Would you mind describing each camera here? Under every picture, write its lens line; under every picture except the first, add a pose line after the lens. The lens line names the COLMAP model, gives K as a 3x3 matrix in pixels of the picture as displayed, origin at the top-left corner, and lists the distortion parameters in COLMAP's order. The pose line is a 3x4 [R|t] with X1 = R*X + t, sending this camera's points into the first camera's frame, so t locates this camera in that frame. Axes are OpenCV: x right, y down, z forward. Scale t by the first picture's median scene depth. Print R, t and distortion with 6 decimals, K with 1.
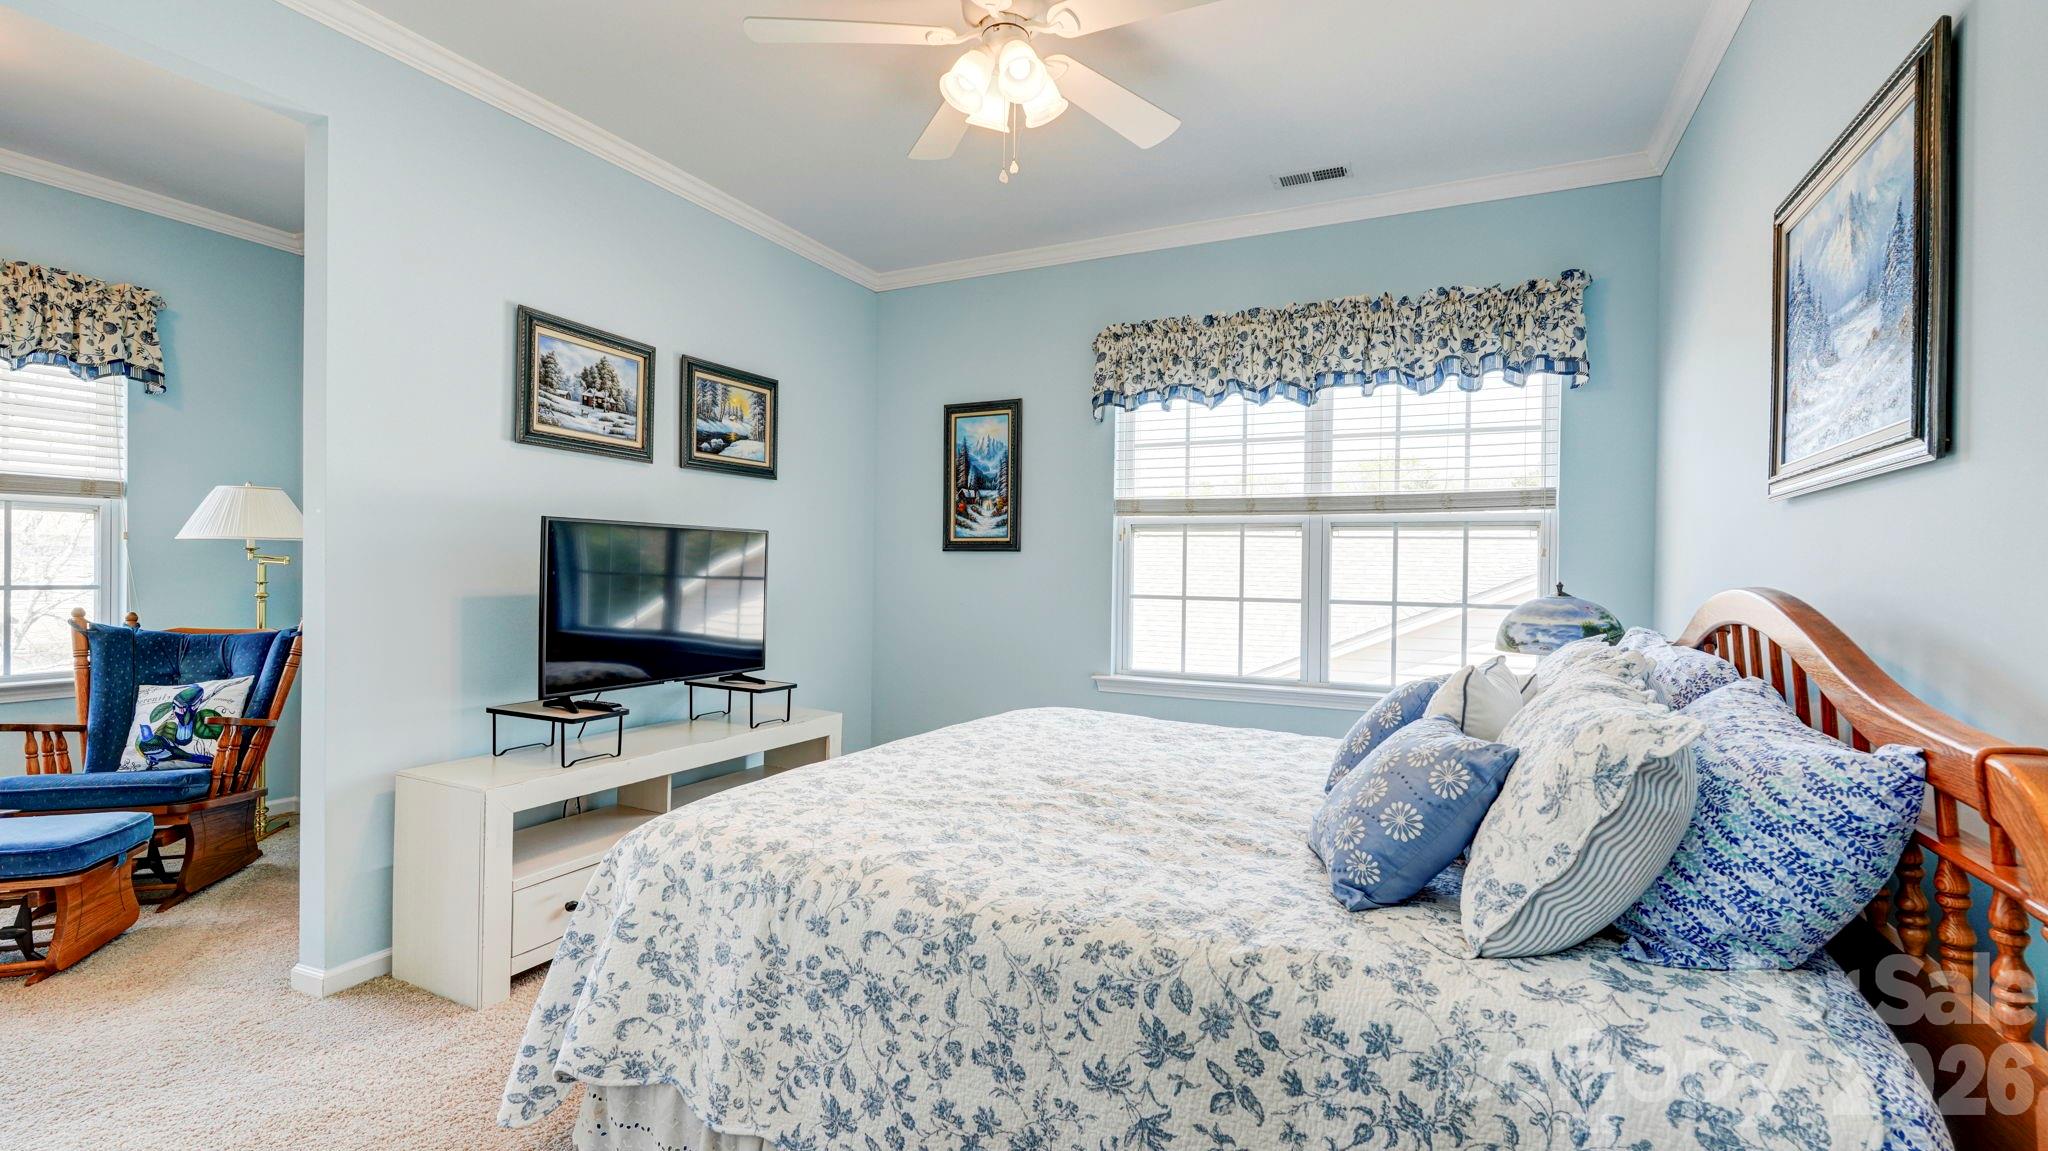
lens RADIAL K [[886.1, 0, 1032.0], [0, 886.1, 584.8], [0, 0, 1]] dist [-0.001222, 0.000926]
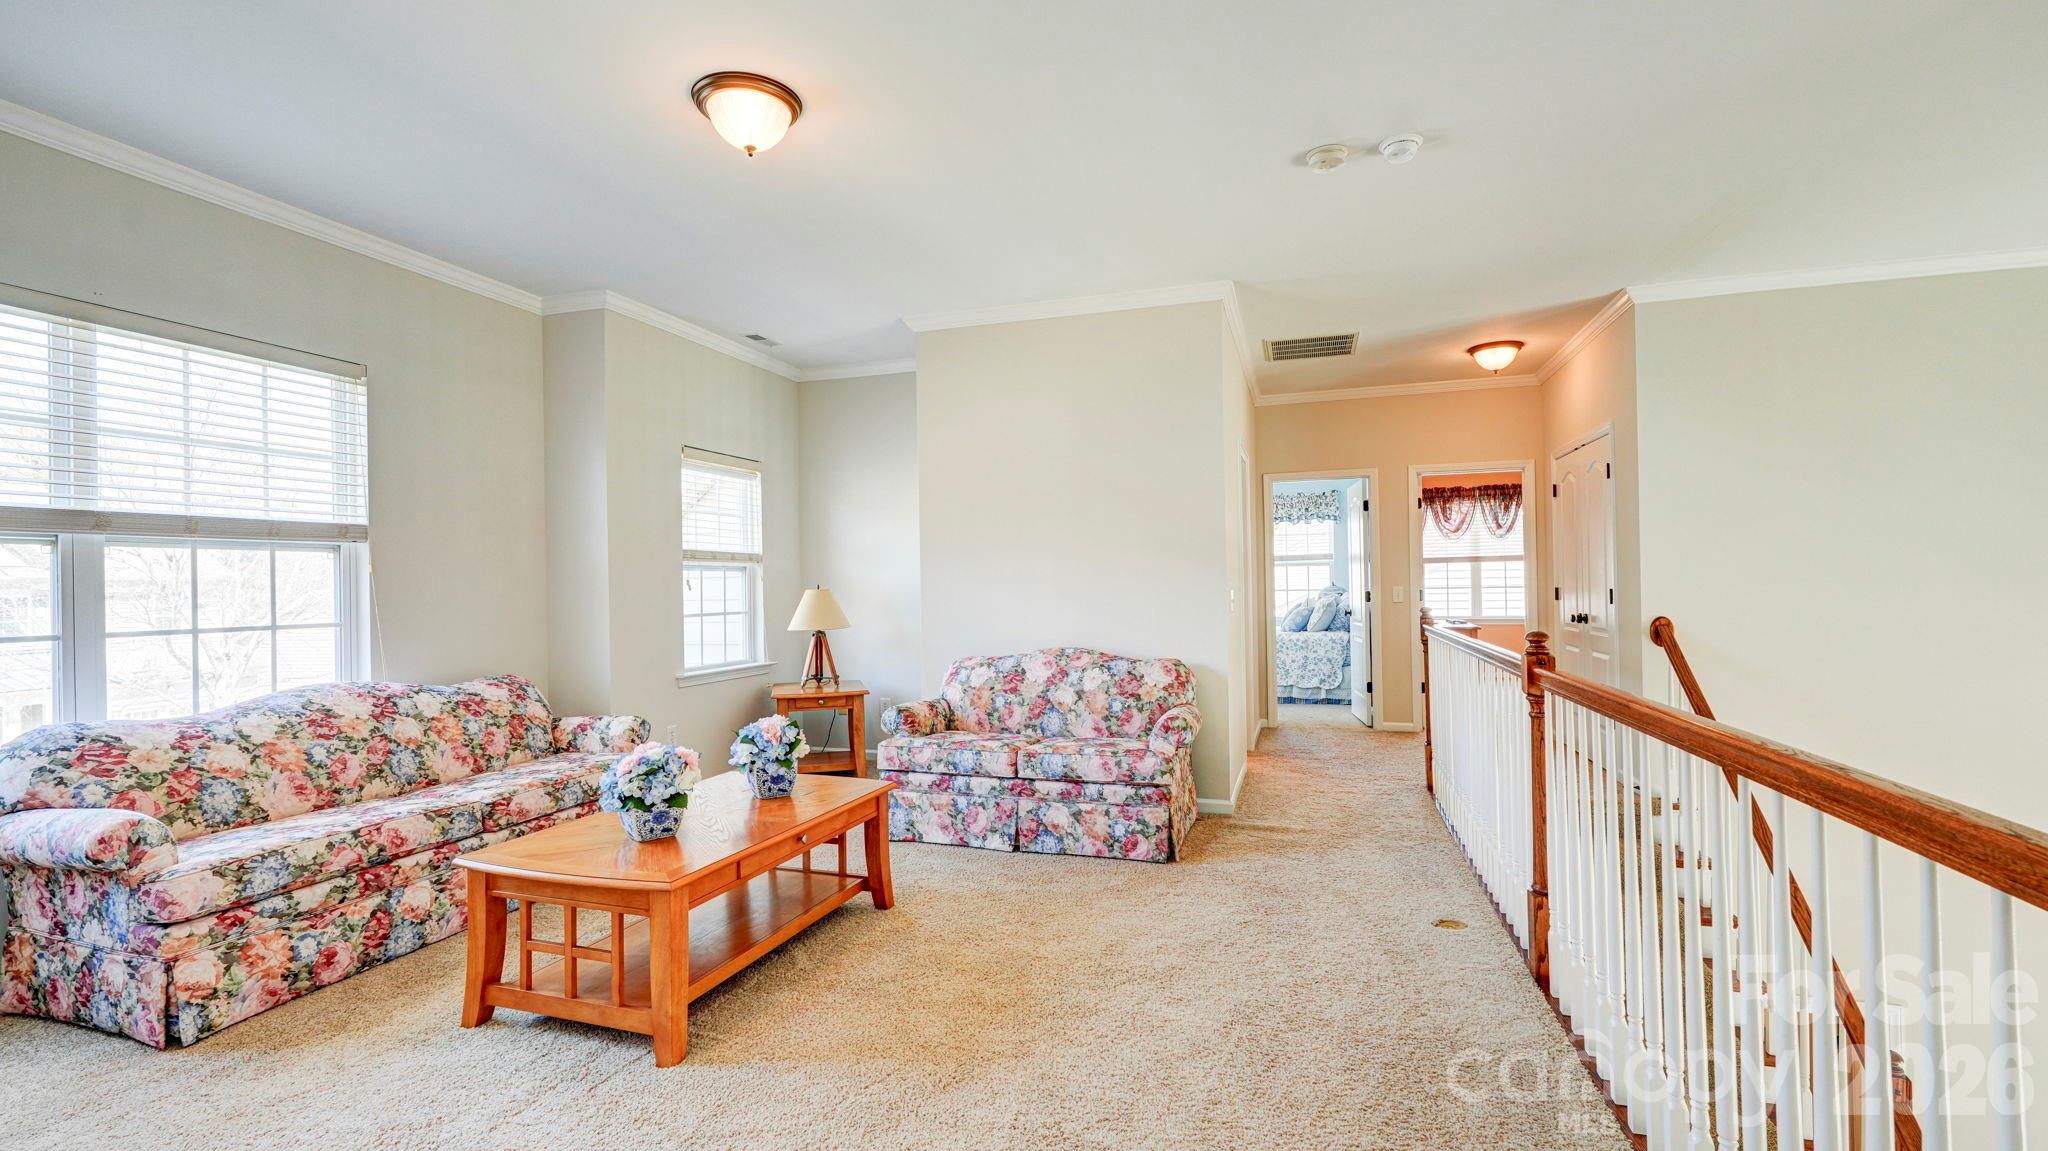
lens RADIAL K [[886.1, 0, 1018.7], [0, 886.1, 570.0], [0, 0, 1]] dist [-0.001222, 0.000926]
pose [[0.990968, -0.020288, 0.132554, -1.019862], [0.023627, 0.999441, -0.023666, 0.004465], [-0.132000, 0.026584, 0.990893, -2.140579]]
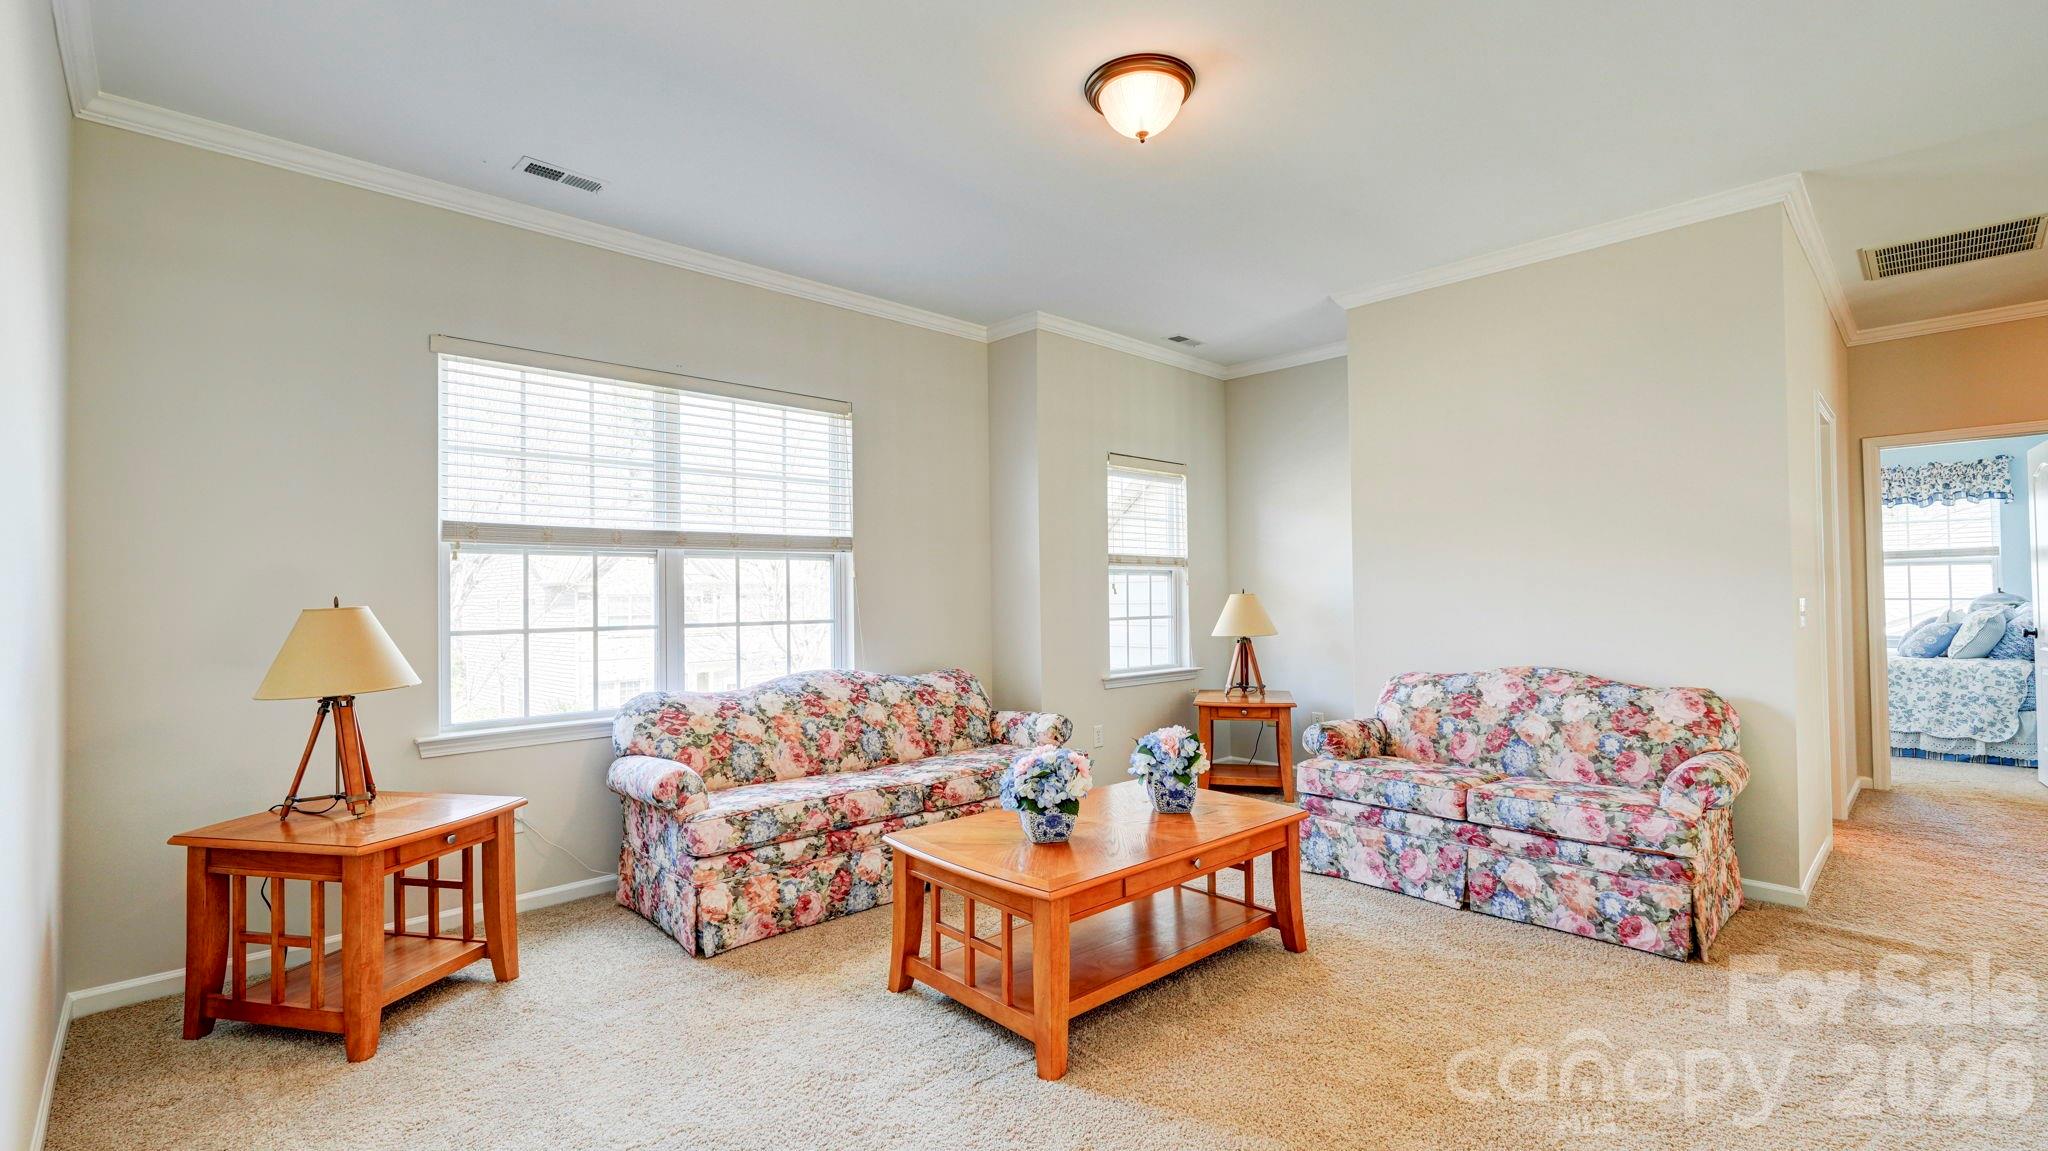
lens RADIAL K [[886.1, 0, 1021.1], [0, 886.1, 574.5], [0, 0, 1]] dist [-0.001222, 0.000926]
pose [[0.935219, -0.025149, -0.353176, -0.996387], [0.014323, 0.999345, -0.033234, 0.004650], [0.353781, 0.026023, 0.934966, -2.096391]]
